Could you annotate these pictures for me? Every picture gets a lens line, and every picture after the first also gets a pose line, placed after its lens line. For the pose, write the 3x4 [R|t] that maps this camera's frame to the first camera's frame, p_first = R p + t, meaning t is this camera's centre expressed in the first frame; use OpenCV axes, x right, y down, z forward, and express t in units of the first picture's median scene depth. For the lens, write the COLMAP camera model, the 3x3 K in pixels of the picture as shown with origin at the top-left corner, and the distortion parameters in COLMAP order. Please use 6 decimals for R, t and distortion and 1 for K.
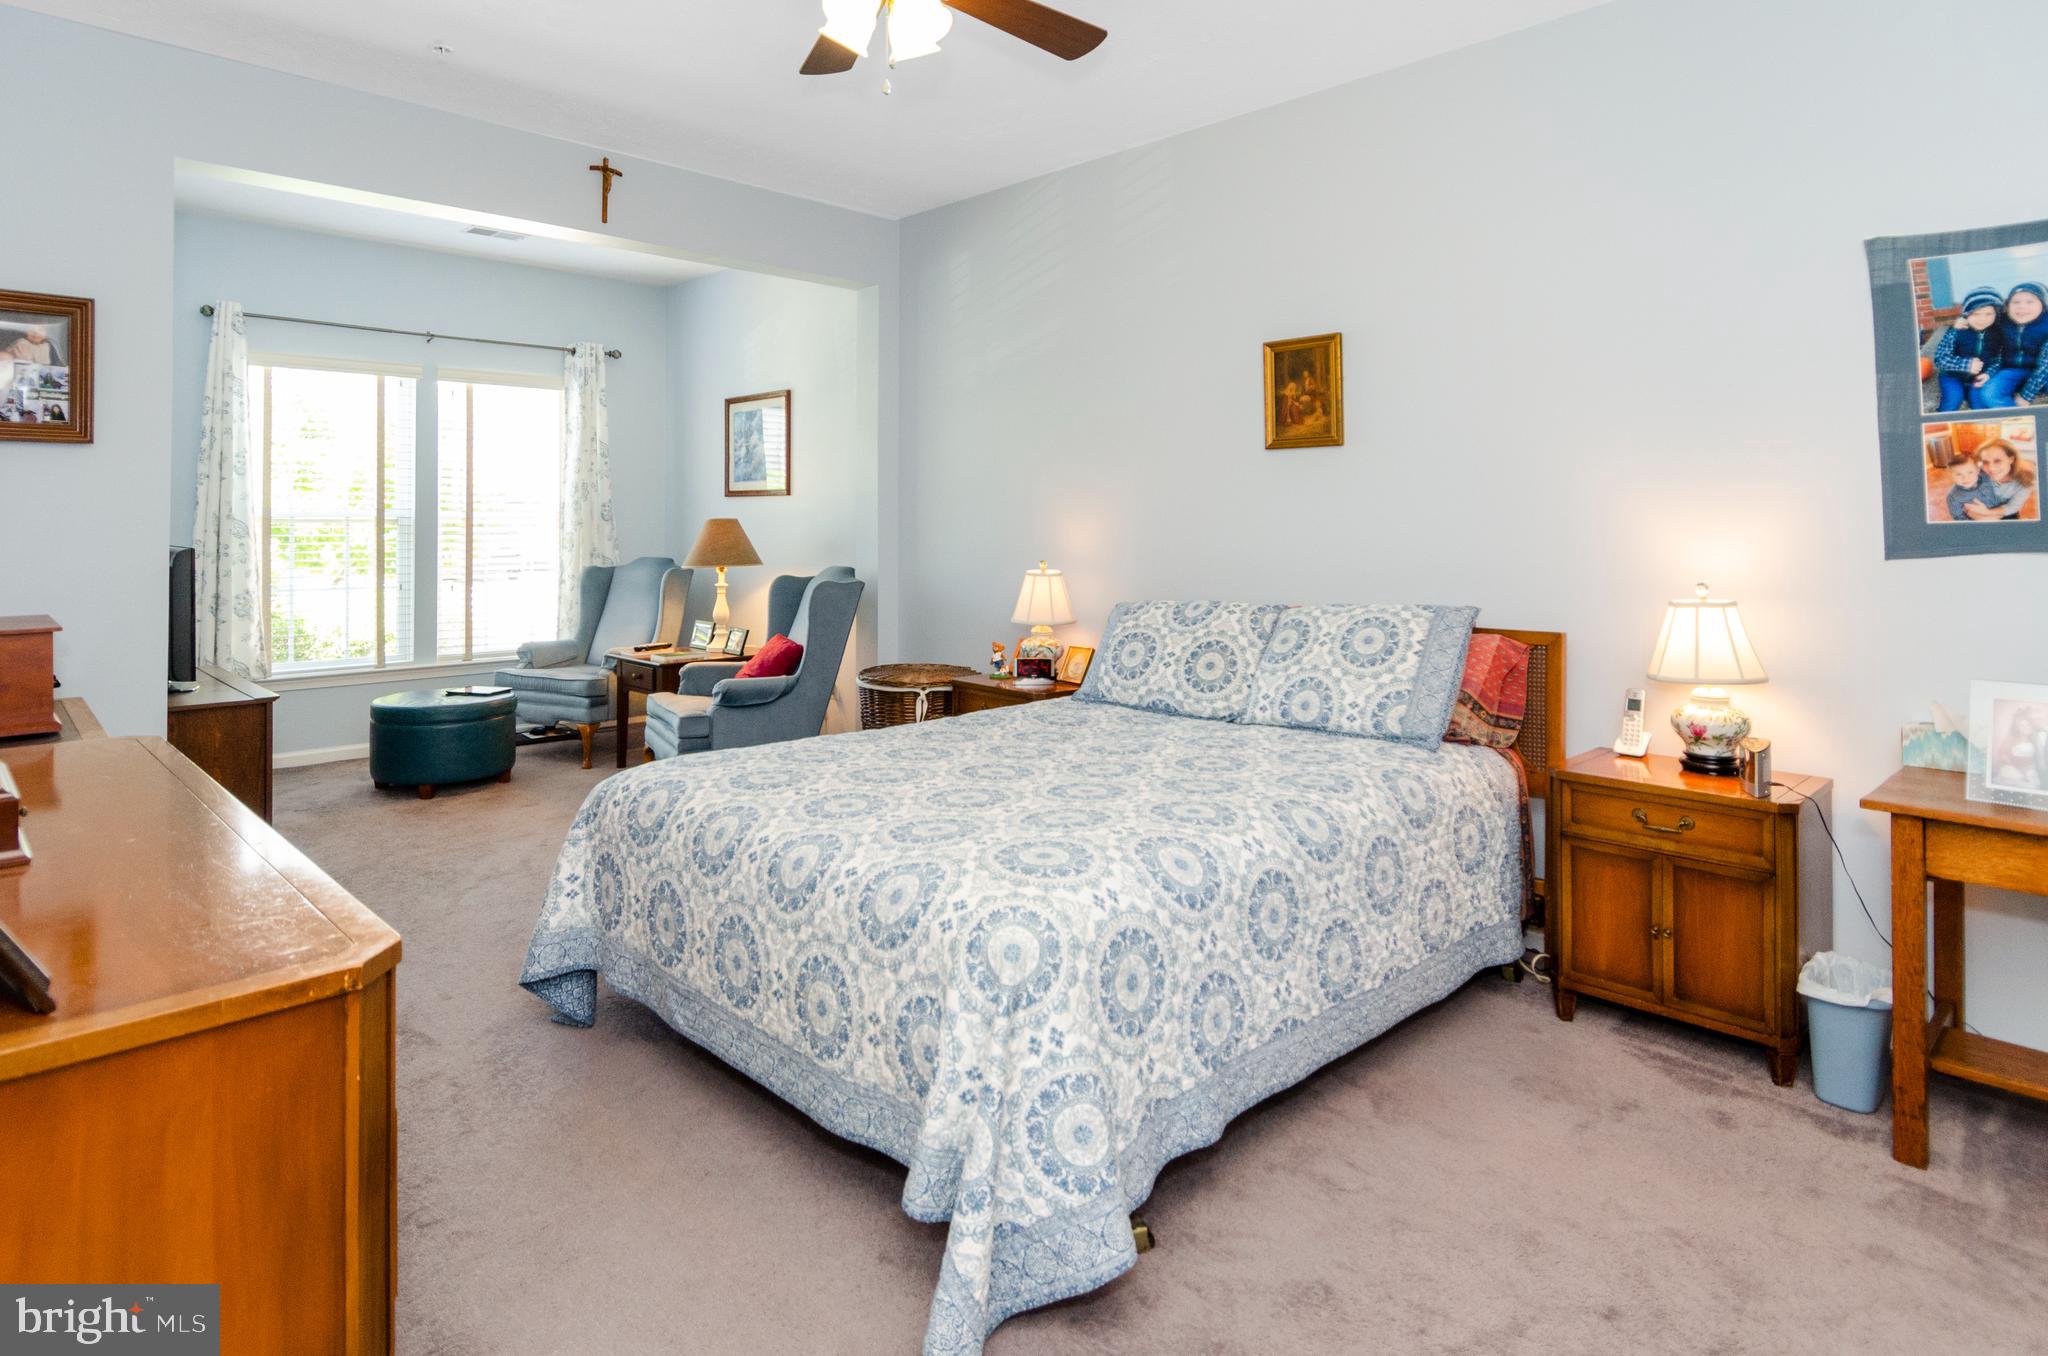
lens RADIAL K [[1129.4, 0, 1022.7], [0, 1129.4, 517.8], [0, 0, 1]] dist [0.003767, 0.000438]
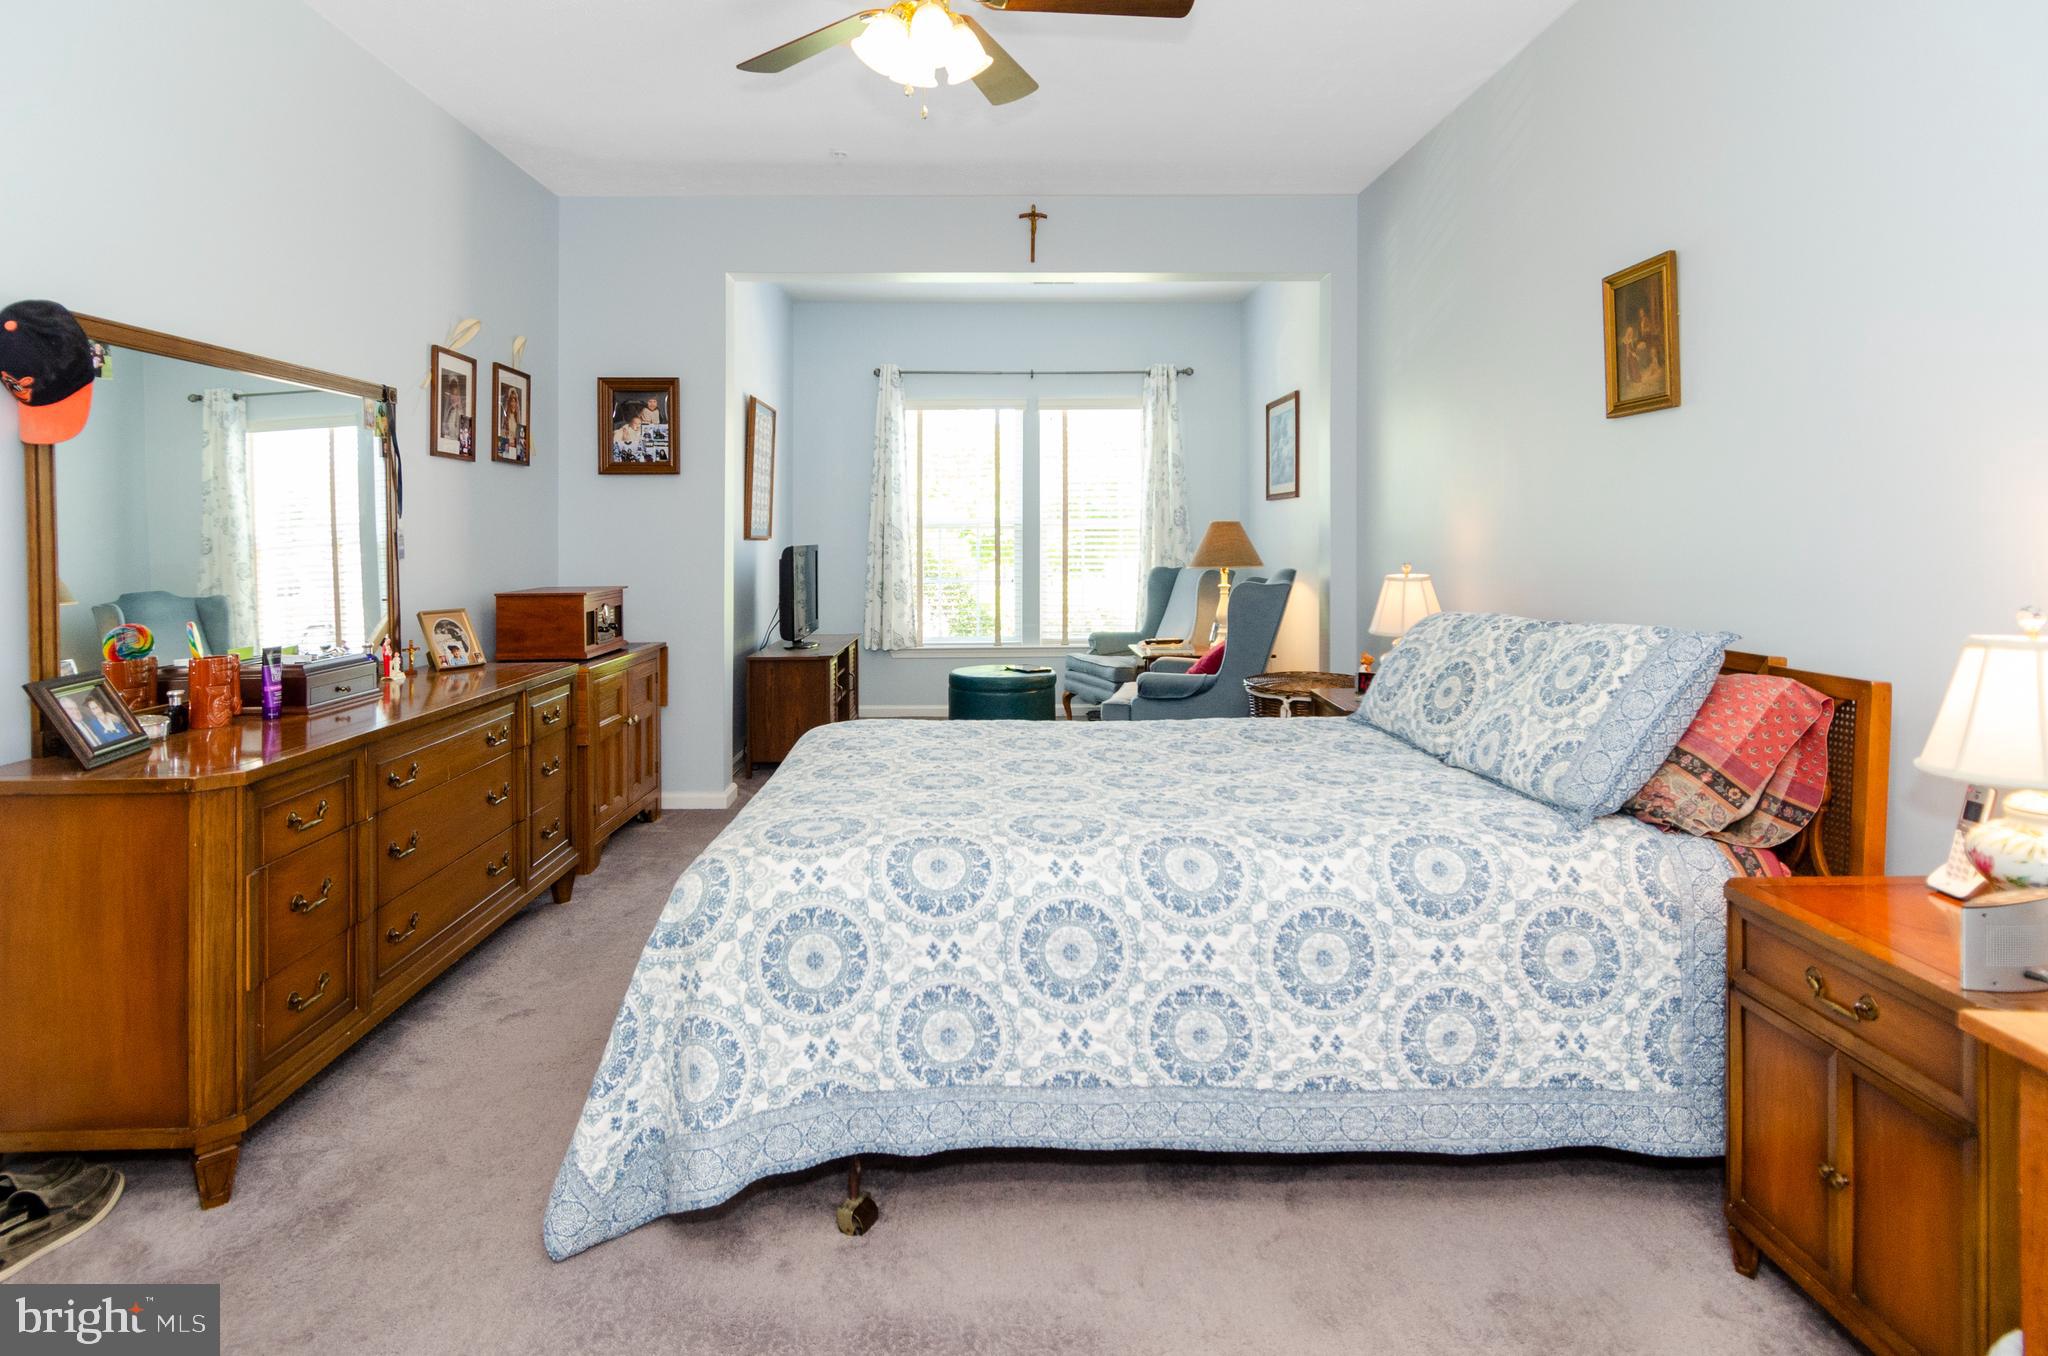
lens RADIAL K [[1118.2, 0, 1026.5], [0, 1118.2, 536.7], [0, 0, 1]] dist [0.004163, -0.002273]
pose [[0.738467, -0.002782, -0.674284, 0.452873], [0.008138, 0.999955, 0.004788, 0.012306], [0.674240, -0.009023, 0.738457, 0.189576]]
